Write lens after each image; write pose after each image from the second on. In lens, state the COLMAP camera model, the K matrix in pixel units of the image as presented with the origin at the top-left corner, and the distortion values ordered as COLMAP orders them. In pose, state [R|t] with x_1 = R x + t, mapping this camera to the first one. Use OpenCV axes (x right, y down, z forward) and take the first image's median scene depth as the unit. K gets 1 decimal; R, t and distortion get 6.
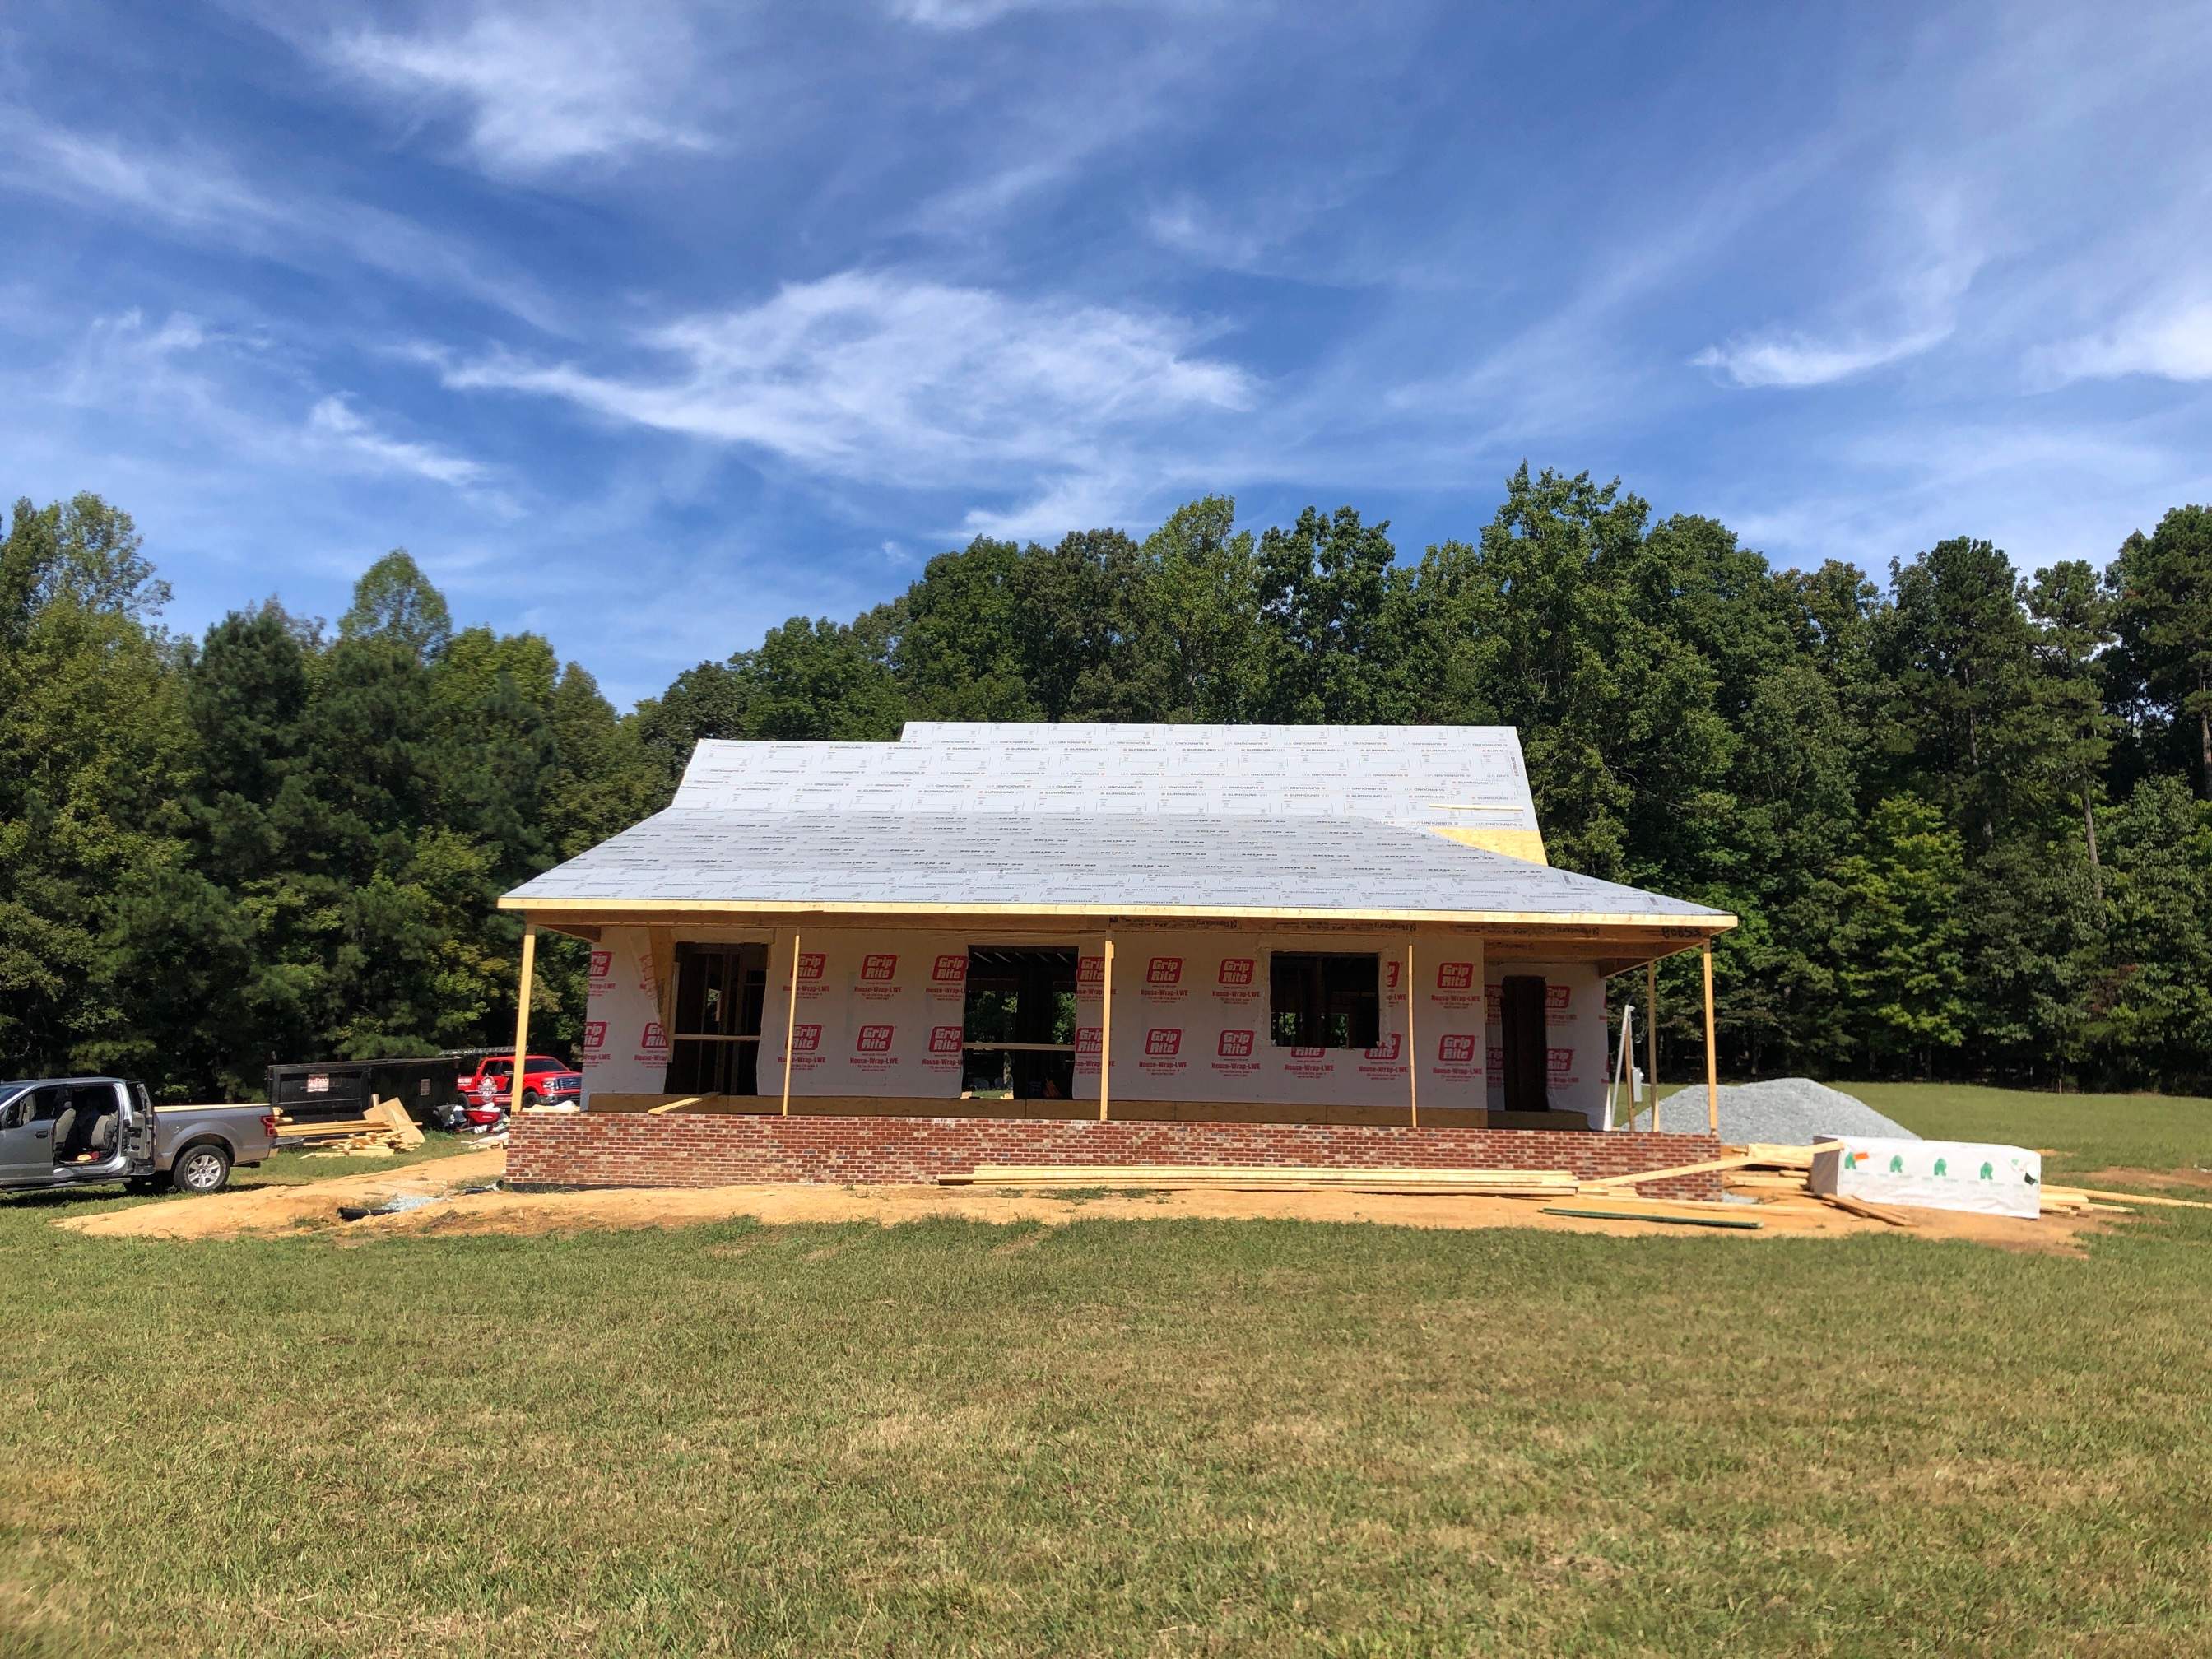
lens RADIAL K [[1778.6, 0, 1121.0], [0, 1778.6, 827.3], [0, 0, 1]] dist [0.054961, -0.008738]
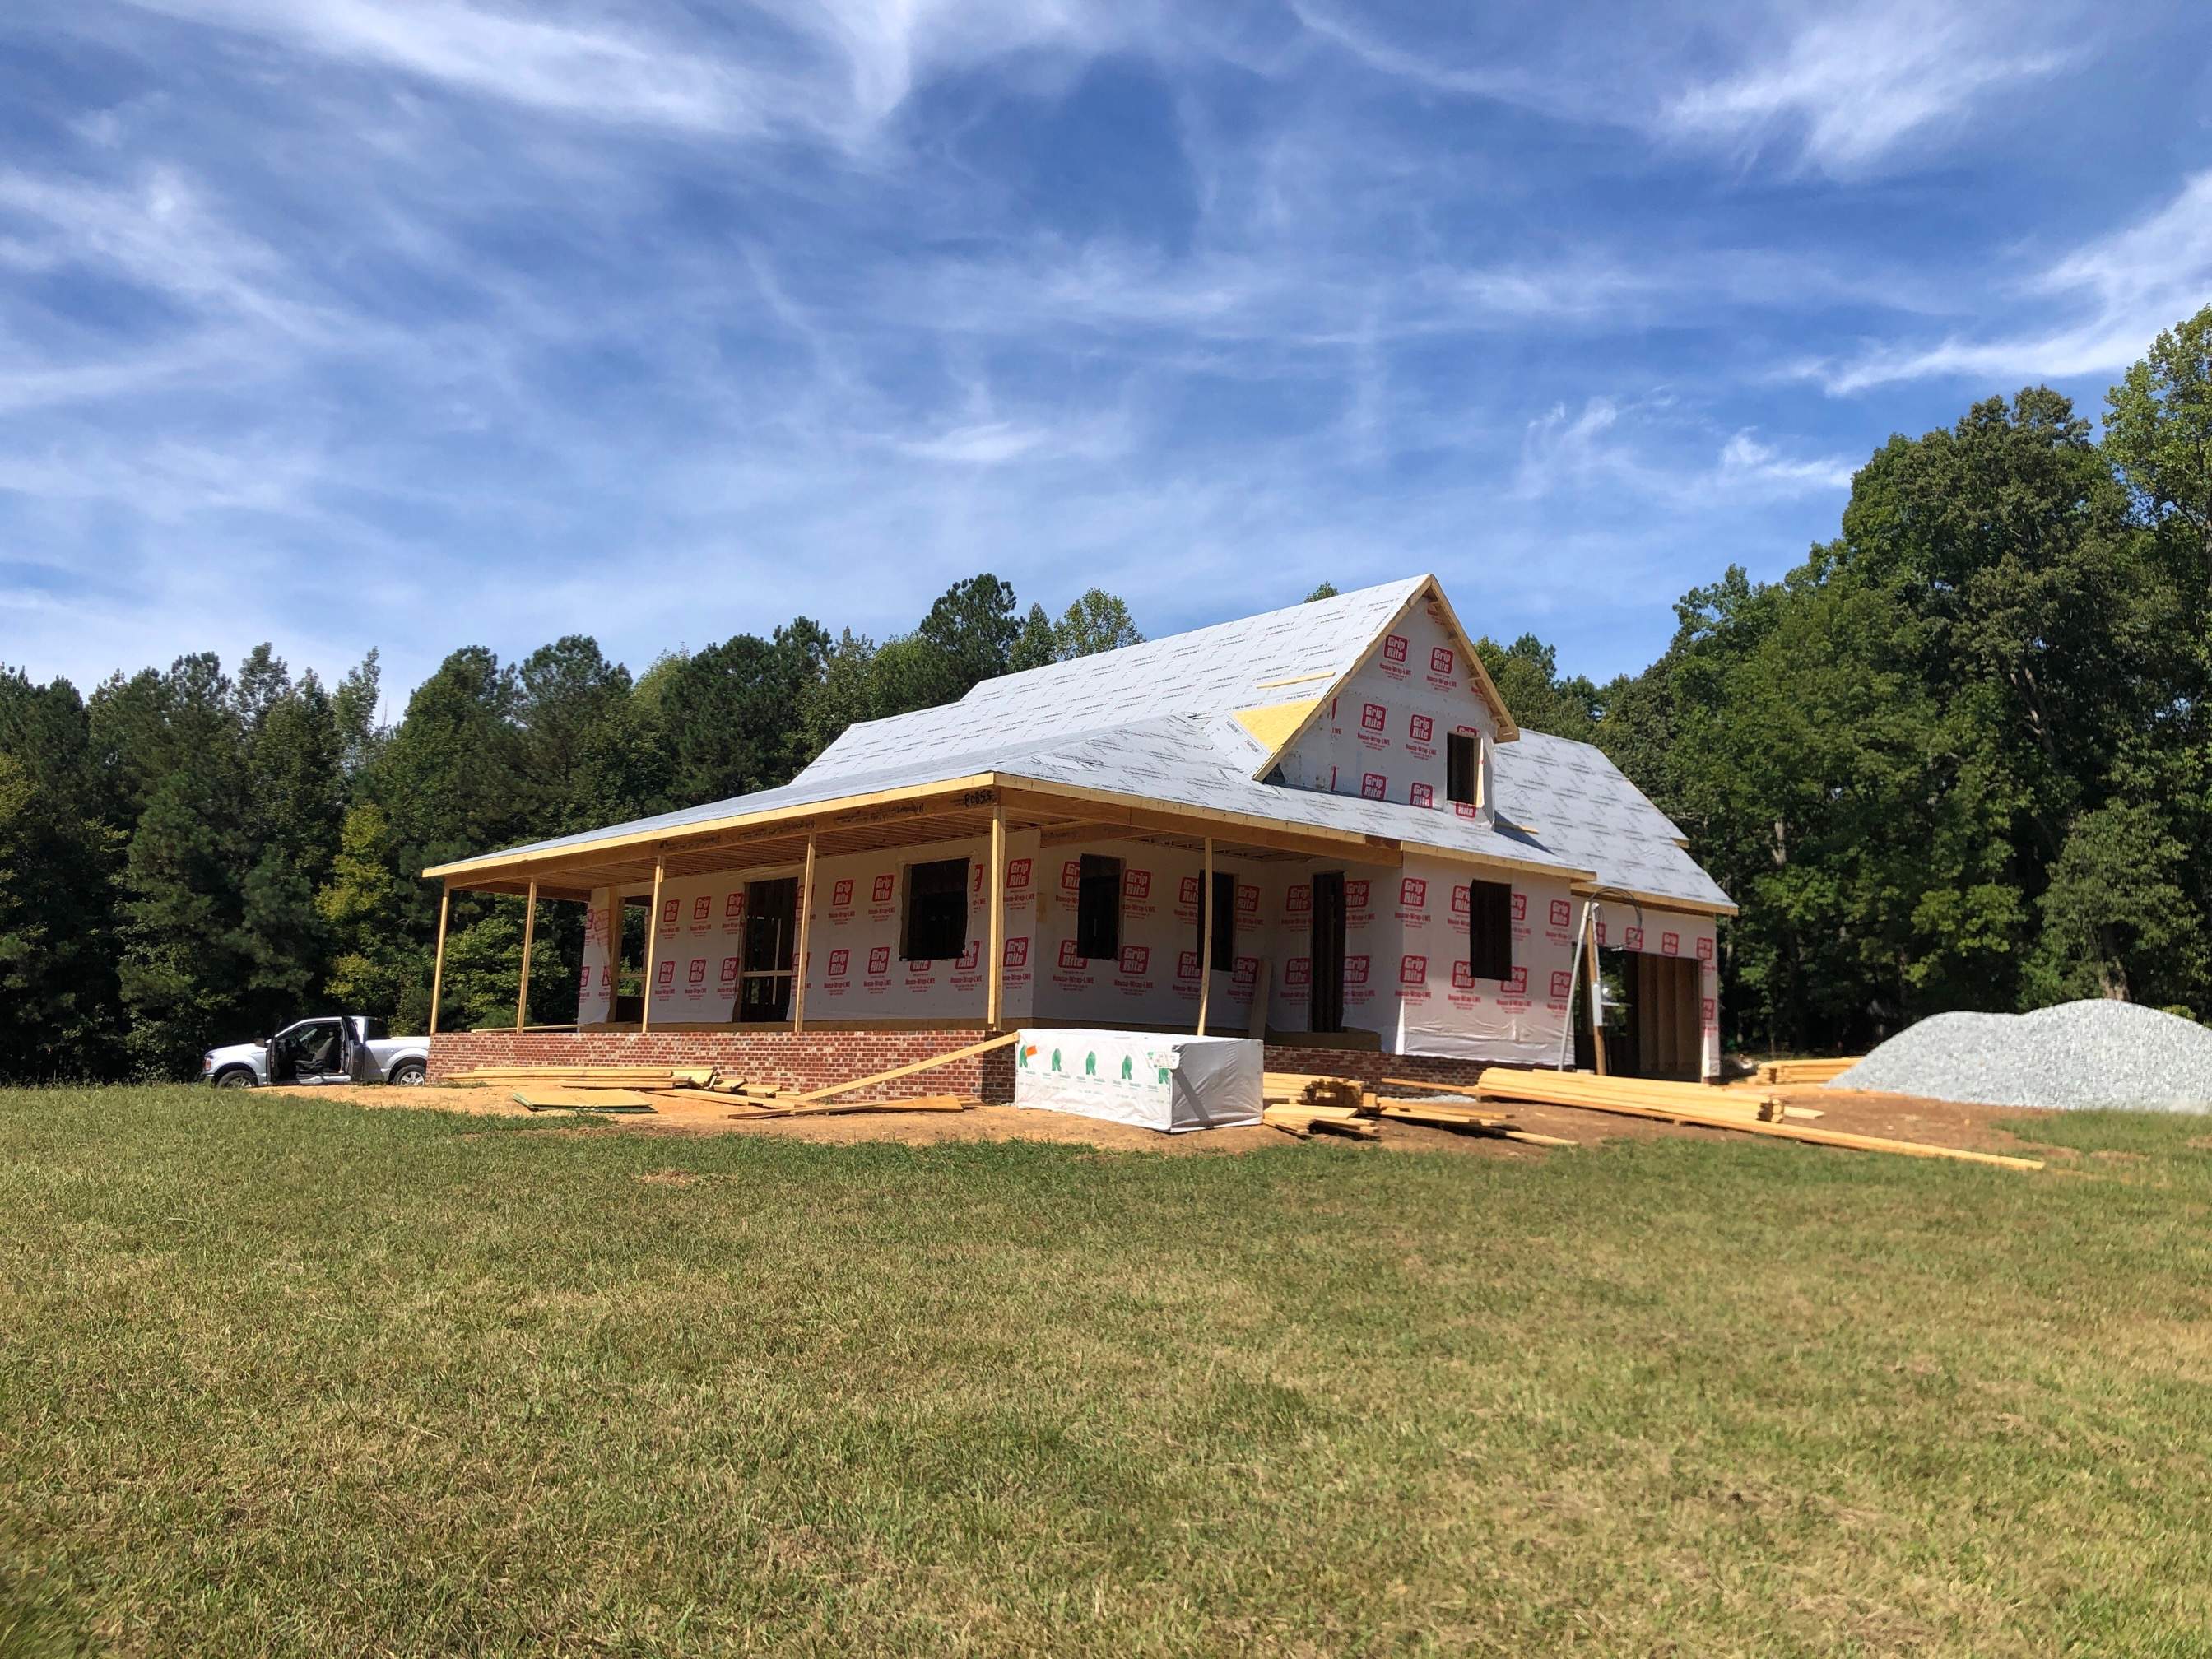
lens RADIAL K [[1770.2, 0, 1161.2], [0, 1770.2, 835.3], [0, 0, 1]] dist [0.014224, -0.002701]
pose [[0.717390, -0.094394, -0.690247, 0.751108], [0.094428, 0.994810, -0.037903, 0.091650], [0.690243, -0.037988, 0.722580, 0.353662]]
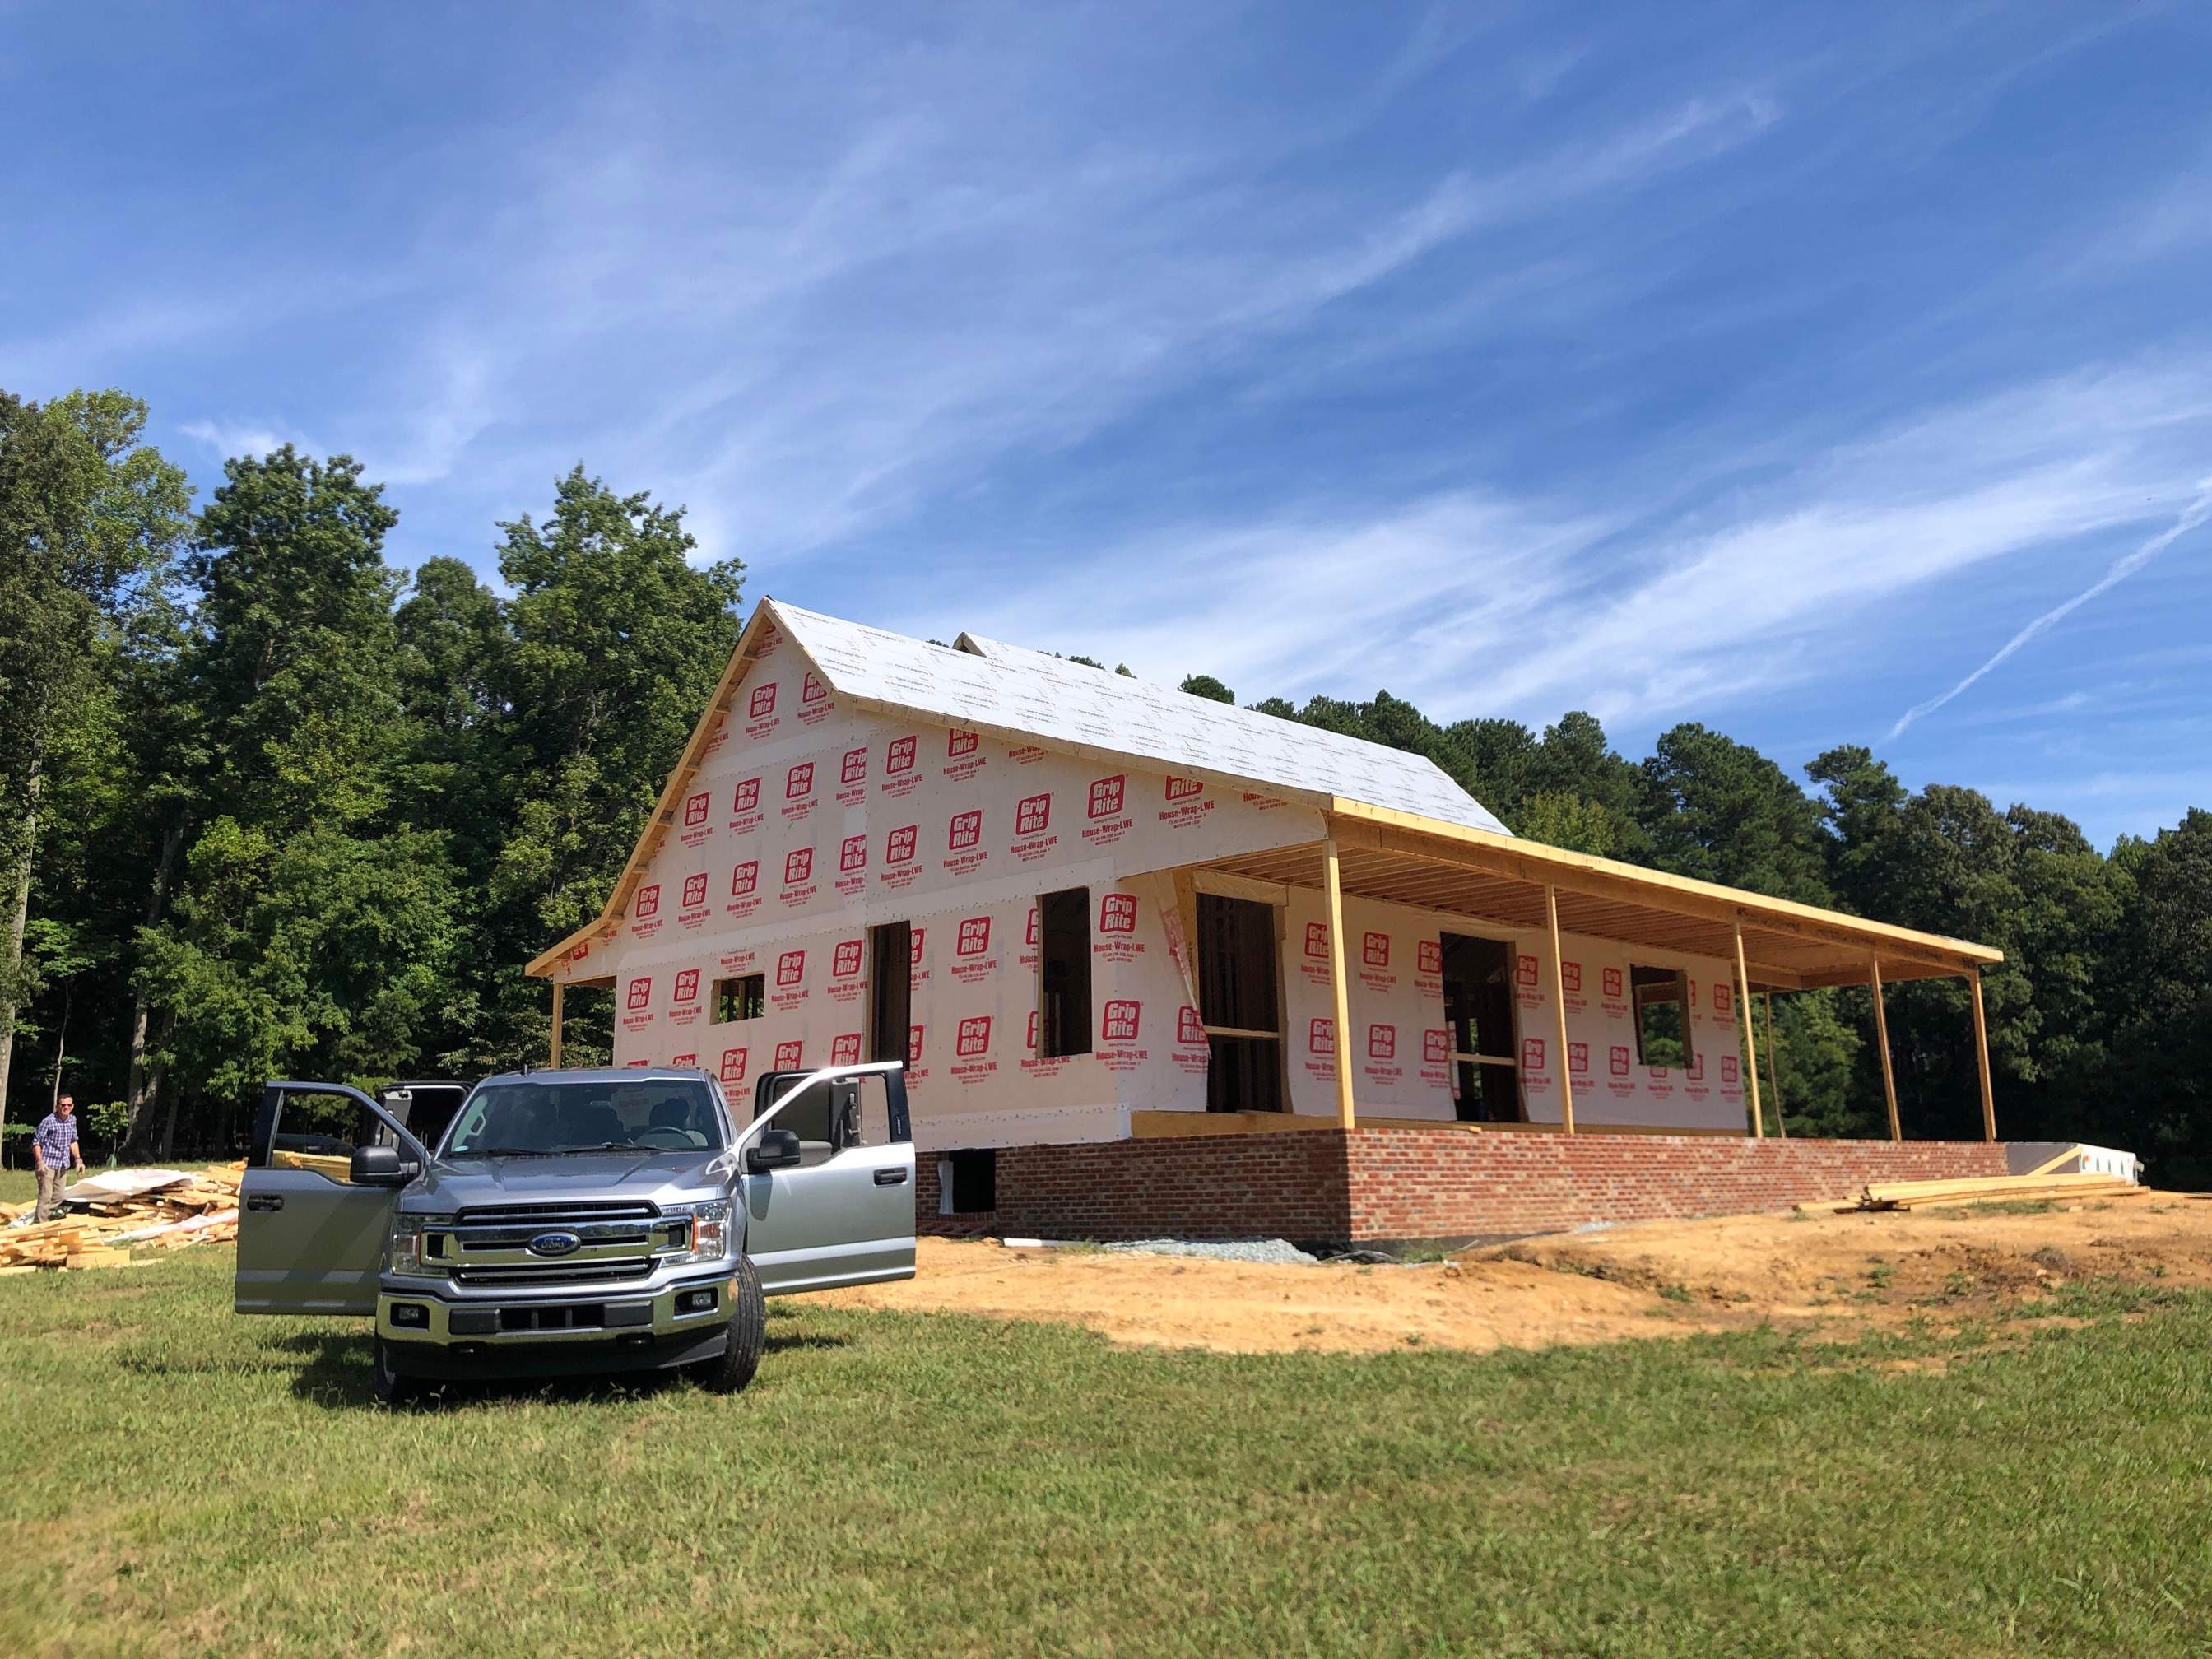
lens RADIAL K [[1821.3, 0, 1112.1], [0, 1821.3, 751.1], [0, 0, 1]] dist [0.008112, -0.007925]
pose [[0.655445, 0.149829, 0.740231, -0.716339], [-0.085060, 0.988533, -0.124771, 0.090894], [-0.750437, 0.018816, 0.660674, 0.503795]]
